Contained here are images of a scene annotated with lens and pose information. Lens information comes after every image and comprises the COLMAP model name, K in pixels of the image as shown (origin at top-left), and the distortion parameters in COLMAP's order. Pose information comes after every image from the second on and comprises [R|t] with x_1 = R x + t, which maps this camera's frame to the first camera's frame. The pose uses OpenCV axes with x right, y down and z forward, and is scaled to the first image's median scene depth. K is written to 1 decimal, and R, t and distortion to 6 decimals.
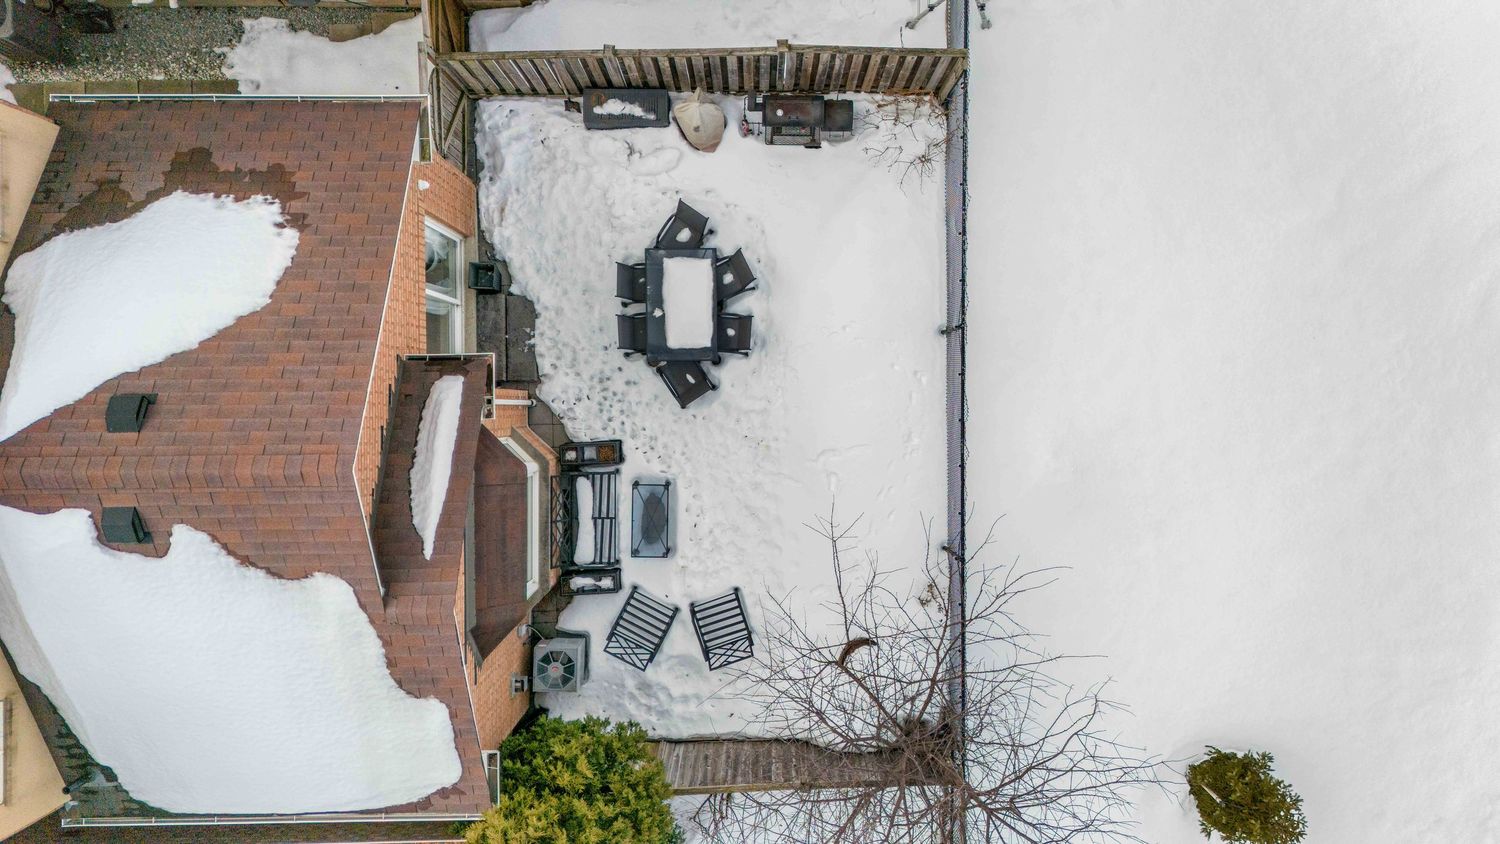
lens RADIAL K [[1089.9, 0, 756.9], [0, 1089.9, 423.0], [0, 0, 1]] dist [0.081810, -0.074522]
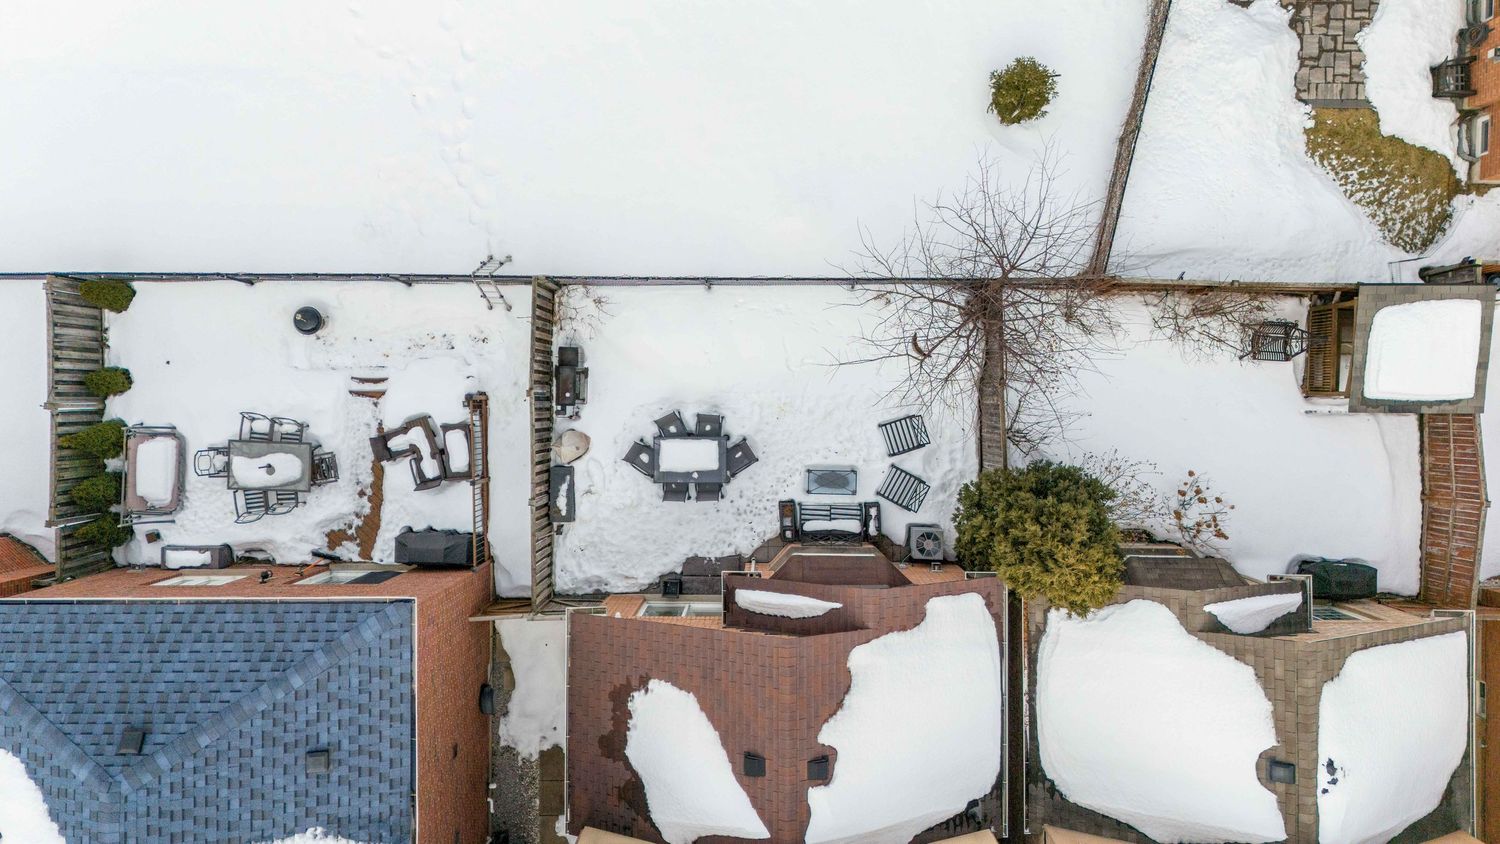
lens RADIAL K [[1096.9, 0, 752.1], [0, 1096.9, 417.1], [0, 0, 1]] dist [0.086651, -0.083616]
pose [[0.009047, -0.999873, -0.013146, 0.011406], [0.999490, 0.009445, -0.030510, 0.023984], [0.030630, -0.012863, 0.999448, -0.520067]]
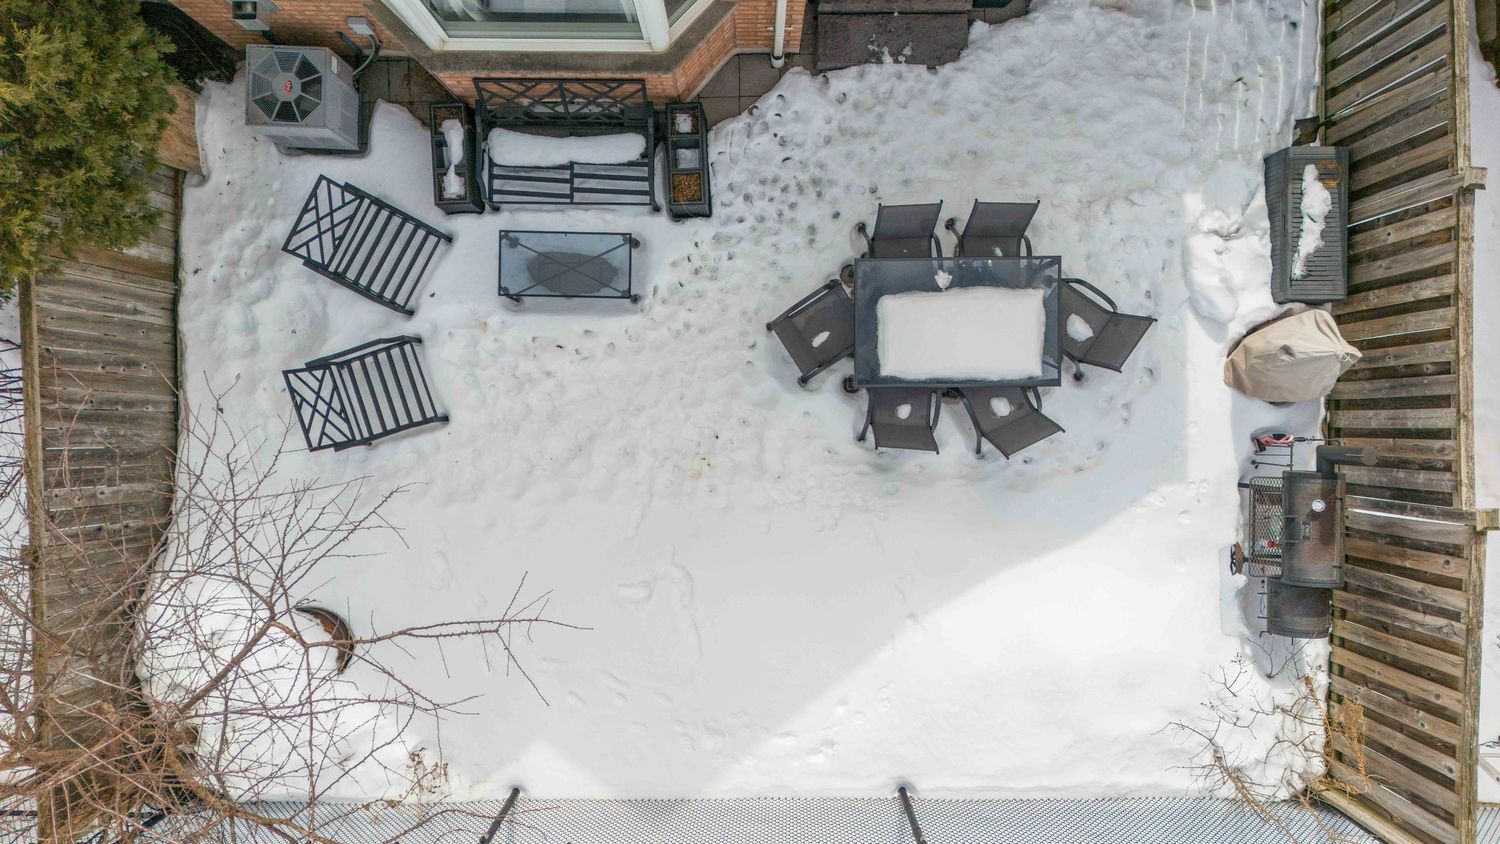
lens RADIAL K [[1084.2, 0, 752.6], [0, 1084.2, 419.1], [0, 0, 1]] dist [0.034313, -0.005691]
pose [[-0.004193, 0.999983, -0.004121, -0.017463], [-0.999937, -0.004235, -0.010436, -0.000321], [-0.010453, 0.004077, 0.999937, 0.446843]]
